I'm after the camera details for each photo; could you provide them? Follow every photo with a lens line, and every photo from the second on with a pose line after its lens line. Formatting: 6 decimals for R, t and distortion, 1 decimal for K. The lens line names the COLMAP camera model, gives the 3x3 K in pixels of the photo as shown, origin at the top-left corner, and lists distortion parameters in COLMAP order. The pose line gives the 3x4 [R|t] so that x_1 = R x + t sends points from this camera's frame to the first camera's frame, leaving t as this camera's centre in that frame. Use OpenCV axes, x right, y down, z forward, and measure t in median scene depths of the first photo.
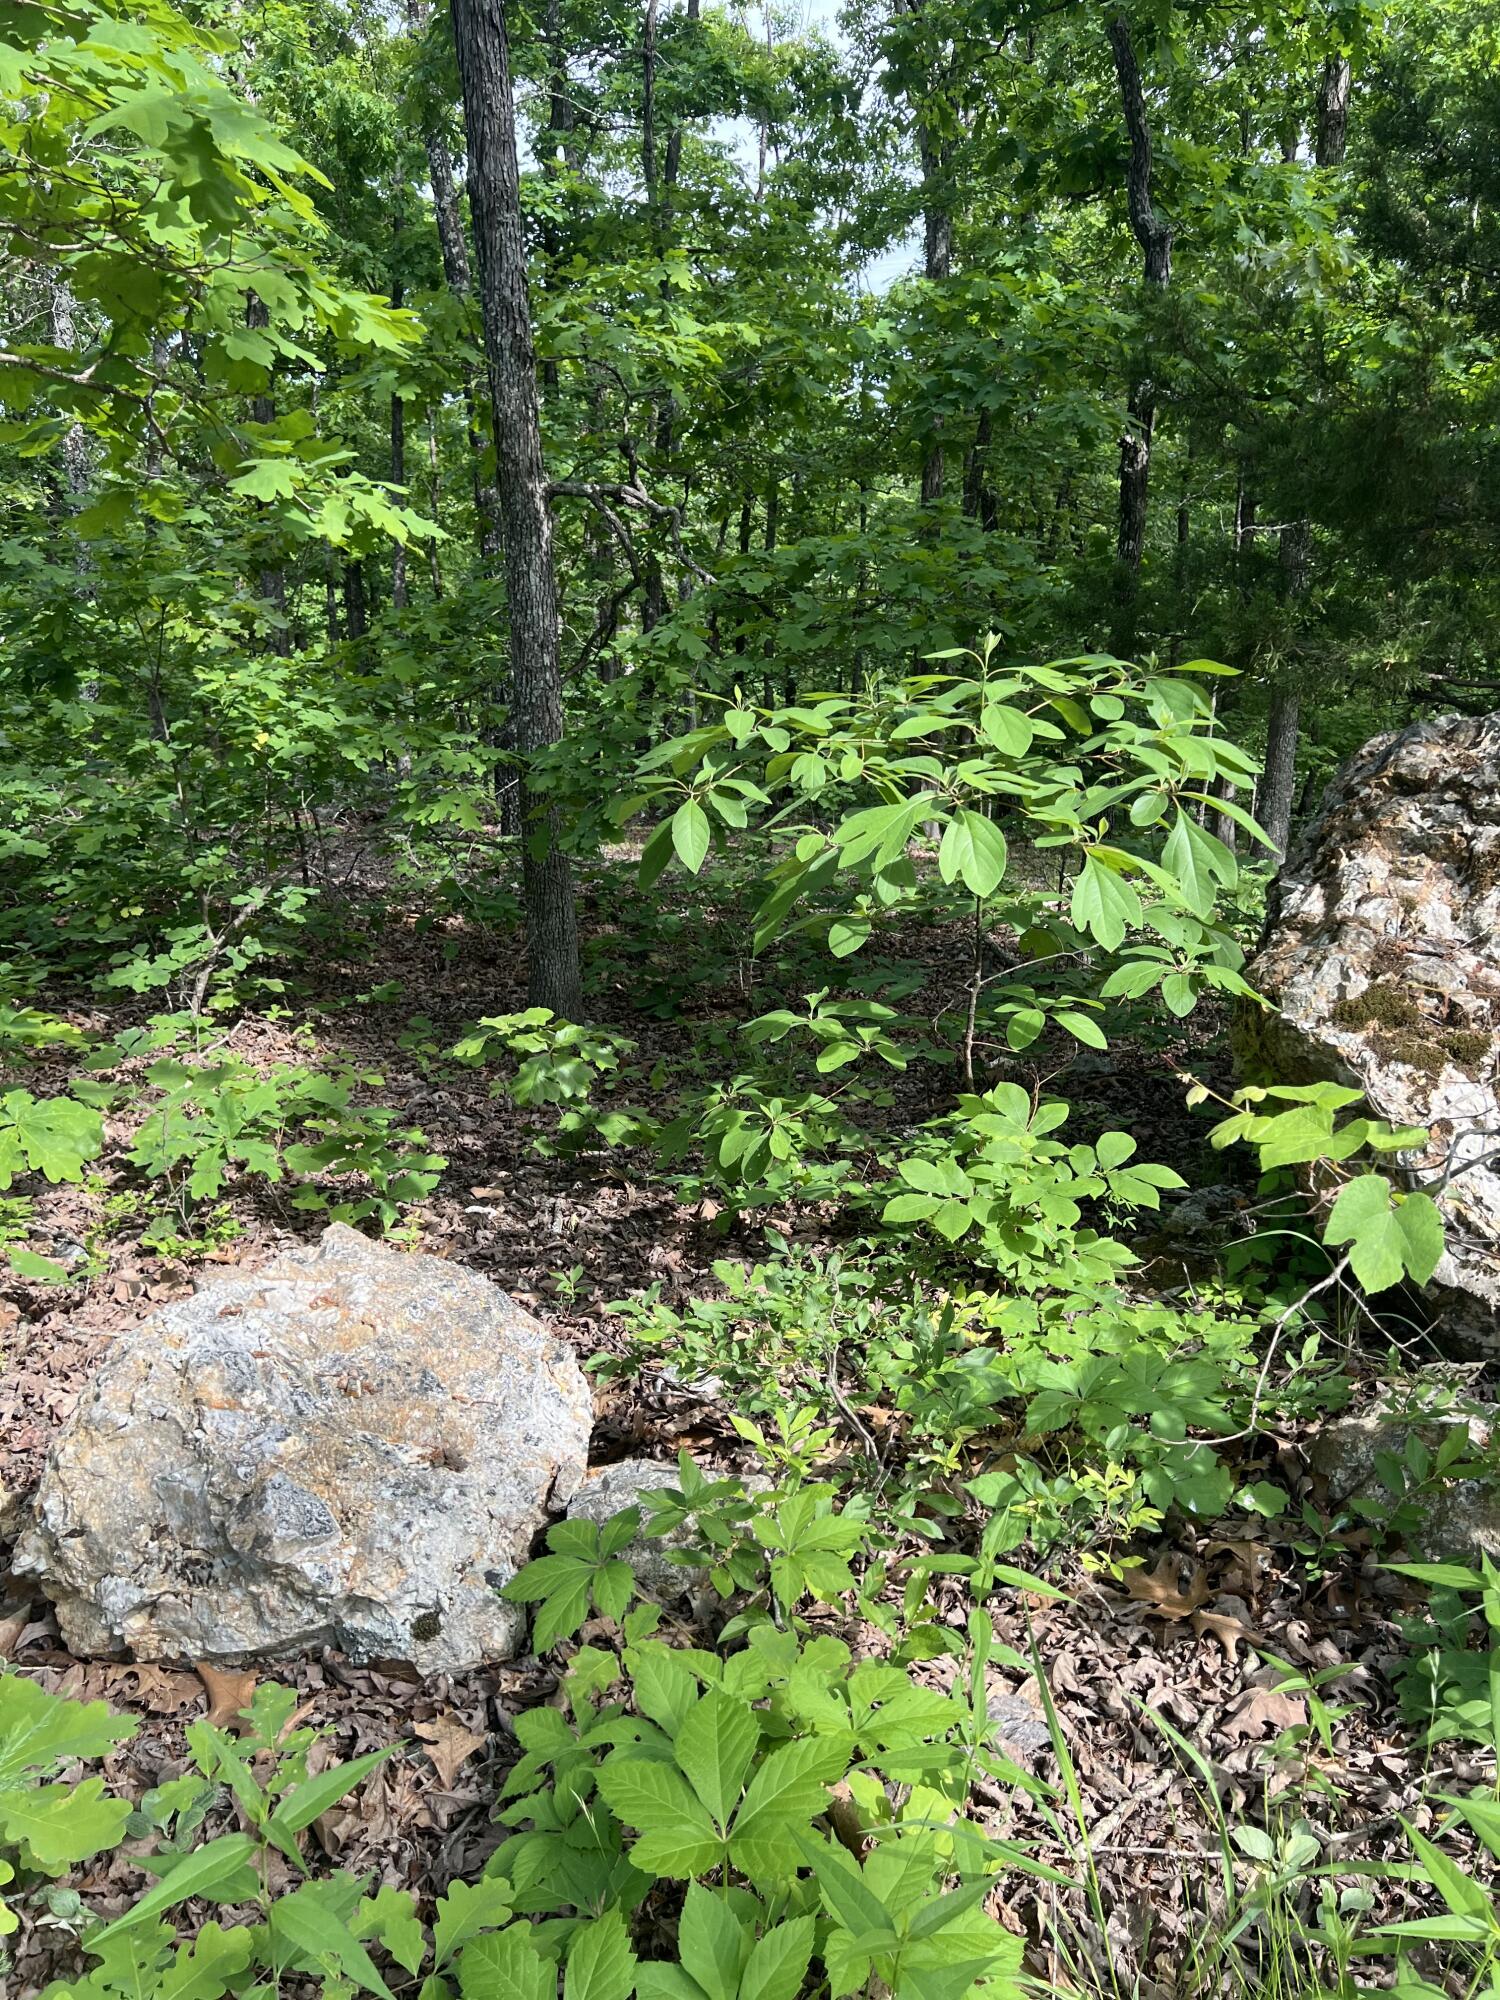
lens RADIAL K [[1520.7, 0, 756.2], [0, 1520.7, 995.8], [0, 0, 1]] dist [0.046180, -0.058935]
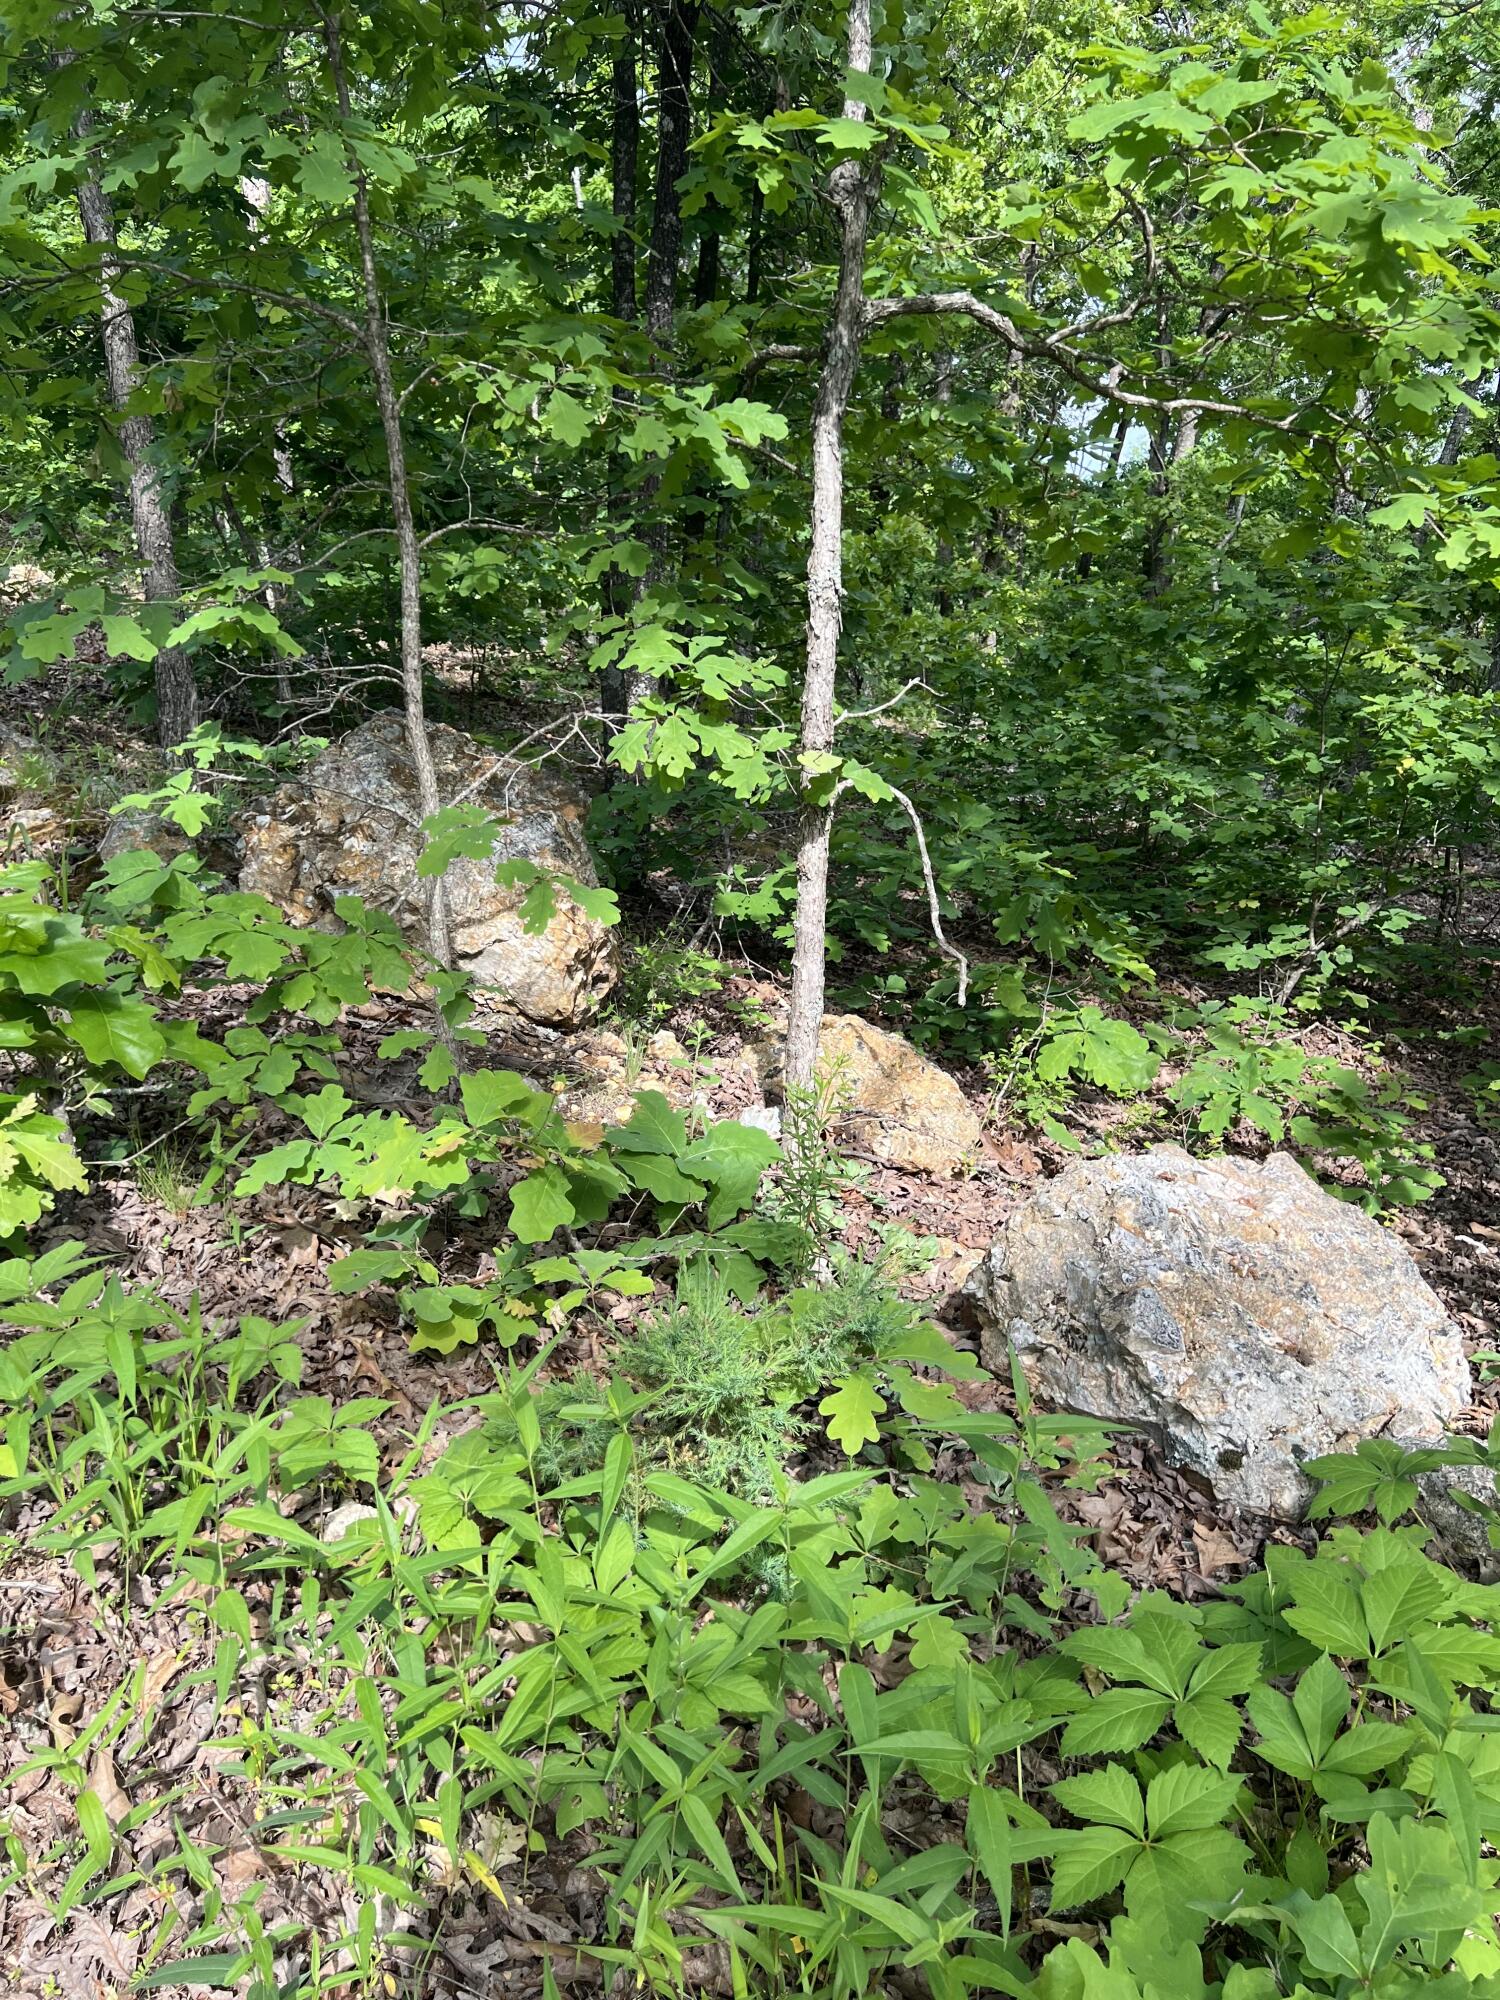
lens RADIAL K [[1520.7, 0, 742.4], [0, 1520.7, 1001.1], [0, 0, 1]] dist [0.046180, -0.058935]
pose [[0.719479, 0.235179, -0.653483, 0.112257], [-0.249406, 0.965649, 0.072928, 0.040242], [0.648187, 0.110512, 0.753420, -0.101123]]
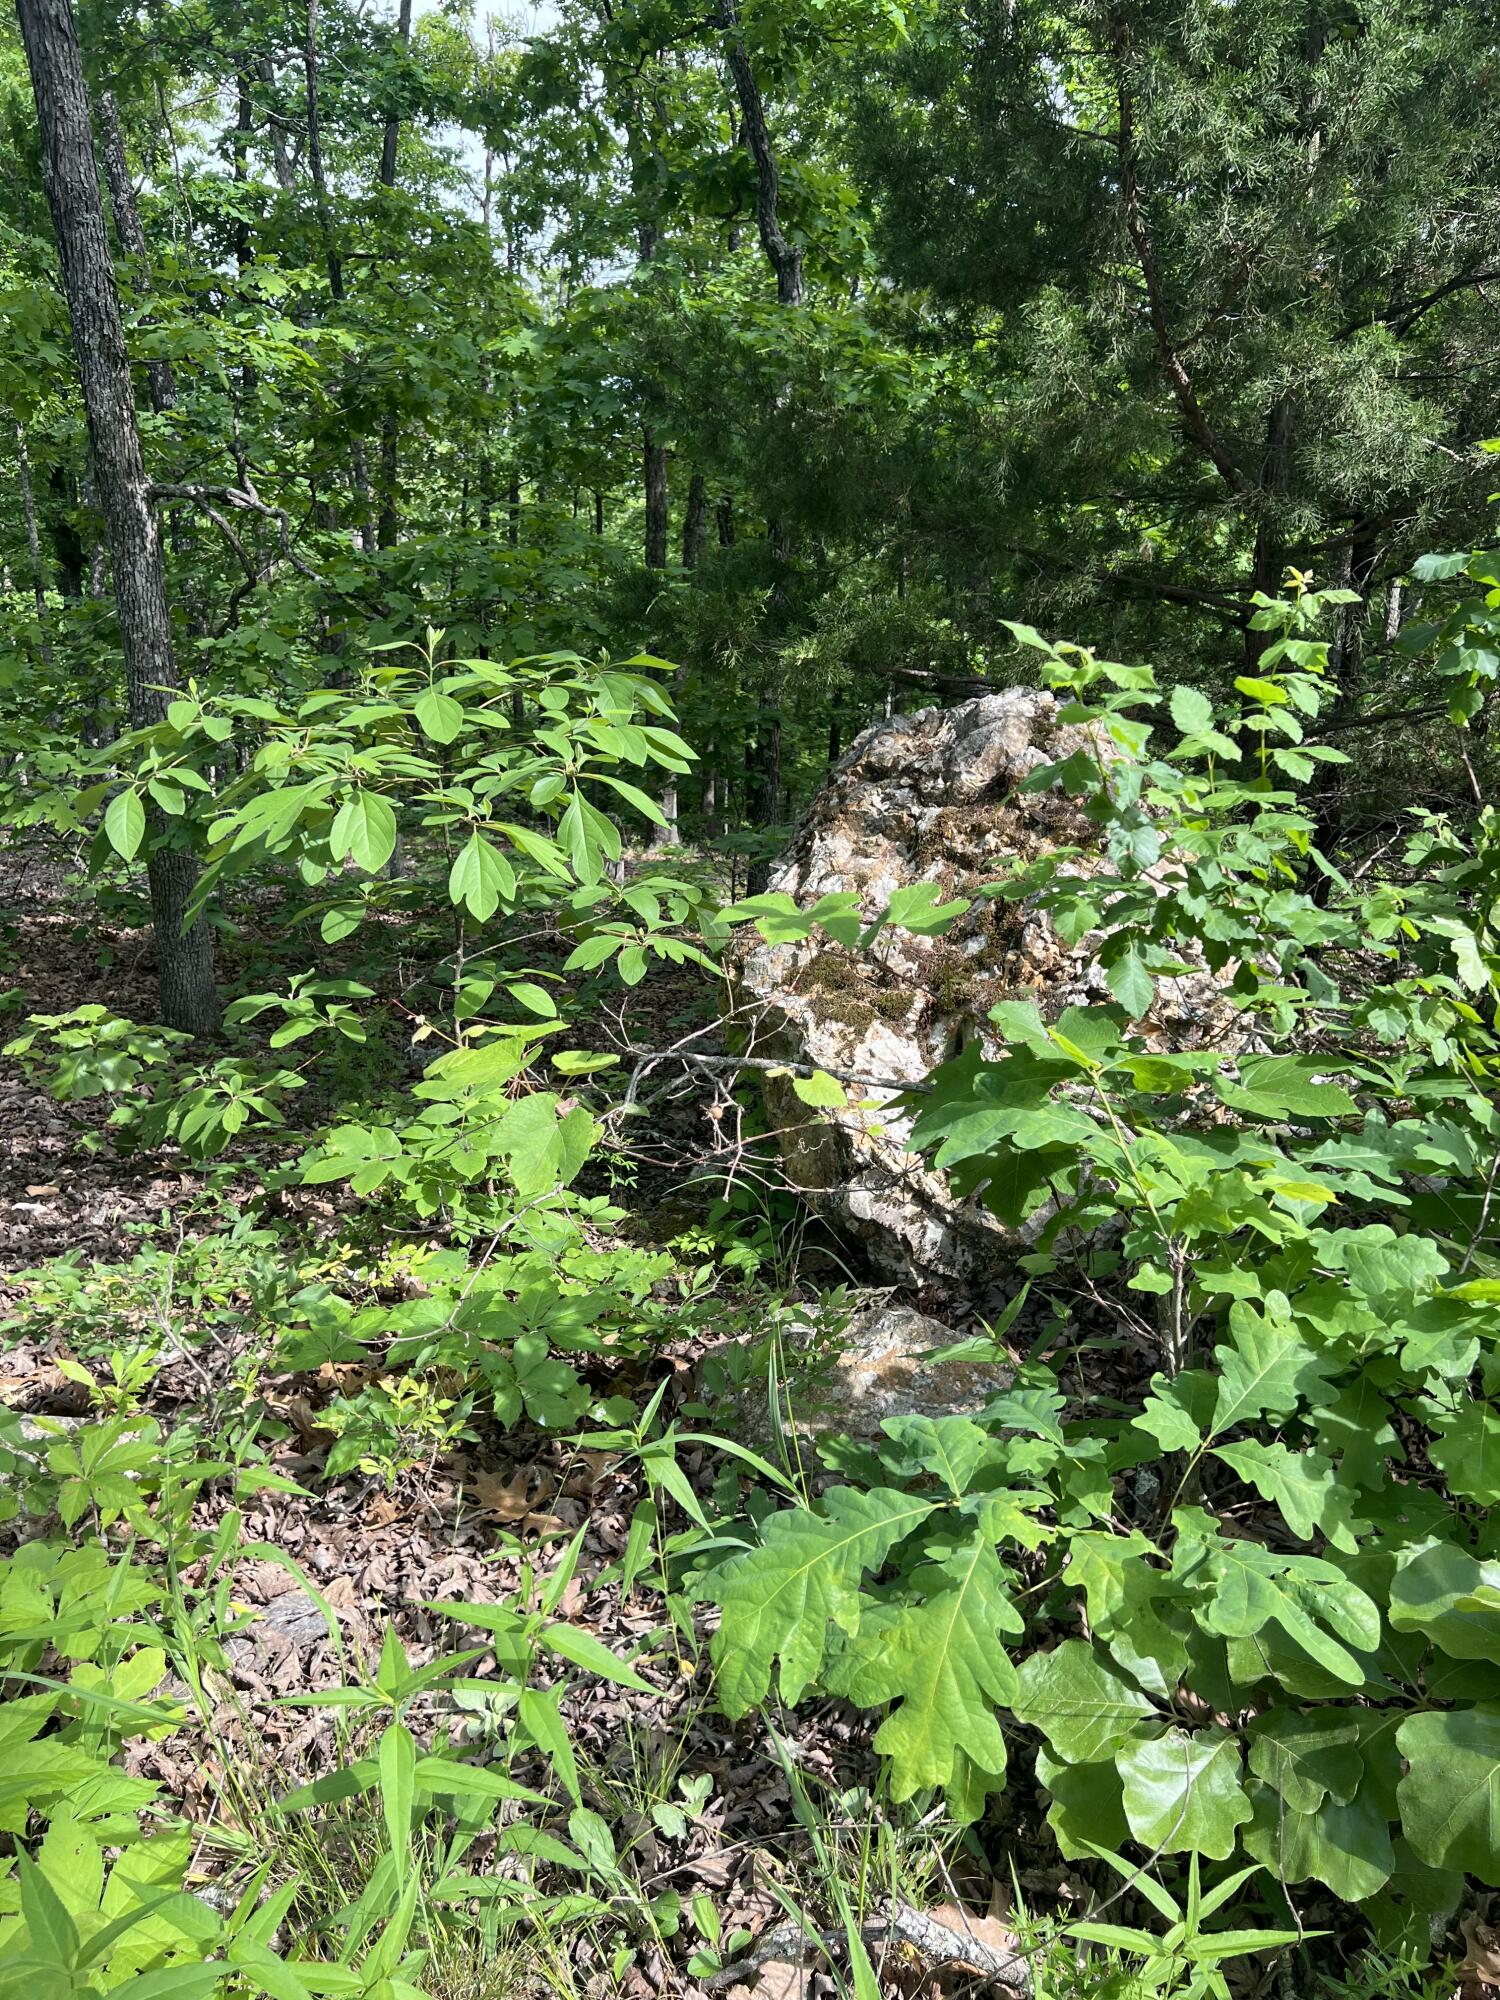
lens RADIAL K [[1520.7, 0, 754.6], [0, 1520.7, 1000.5], [0, 0, 1]] dist [0.046180, -0.058935]
pose [[0.990870, -0.030924, 0.131228, 0.196953], [0.031341, 0.999508, -0.001109, 0.025111], [-0.131129, 0.005211, 0.991352, -0.070305]]
